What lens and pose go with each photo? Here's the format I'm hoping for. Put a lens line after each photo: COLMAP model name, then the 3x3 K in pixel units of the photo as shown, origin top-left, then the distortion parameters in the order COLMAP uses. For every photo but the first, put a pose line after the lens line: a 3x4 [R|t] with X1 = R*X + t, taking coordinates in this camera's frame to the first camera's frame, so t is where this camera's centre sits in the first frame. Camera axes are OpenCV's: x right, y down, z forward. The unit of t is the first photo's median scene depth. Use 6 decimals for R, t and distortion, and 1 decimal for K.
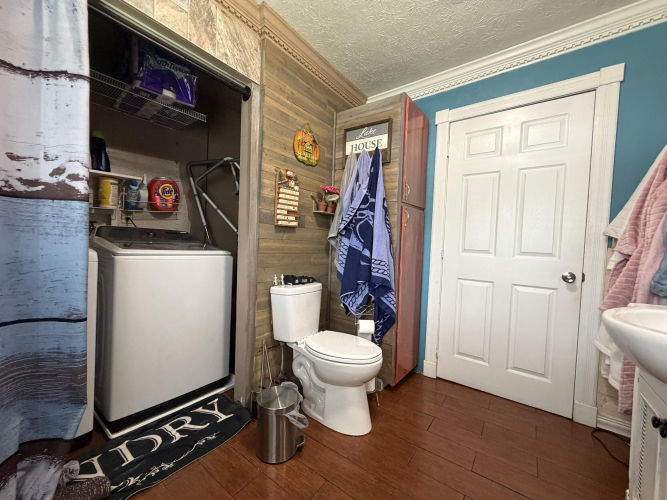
lens RADIAL K [[265.6, 0, 336.1], [0, 265.6, 251.9], [0, 0, 1]] dist [0.001153, 0.000144]
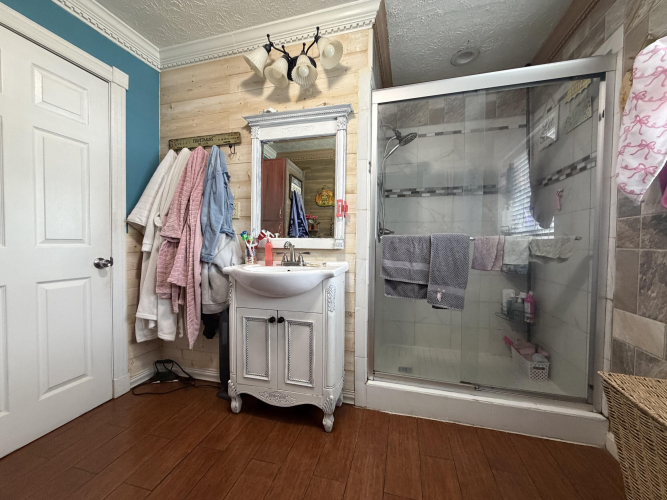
lens RADIAL K [[265.6, 0, 336.2], [0, 265.6, 247.7], [0, 0, 1]] dist [0.001153, 0.000144]
pose [[-0.359908, -0.066819, 0.930592, -0.354761], [0.005250, 0.997271, 0.073637, -0.029830], [-0.932973, 0.031388, -0.358575, 0.536497]]
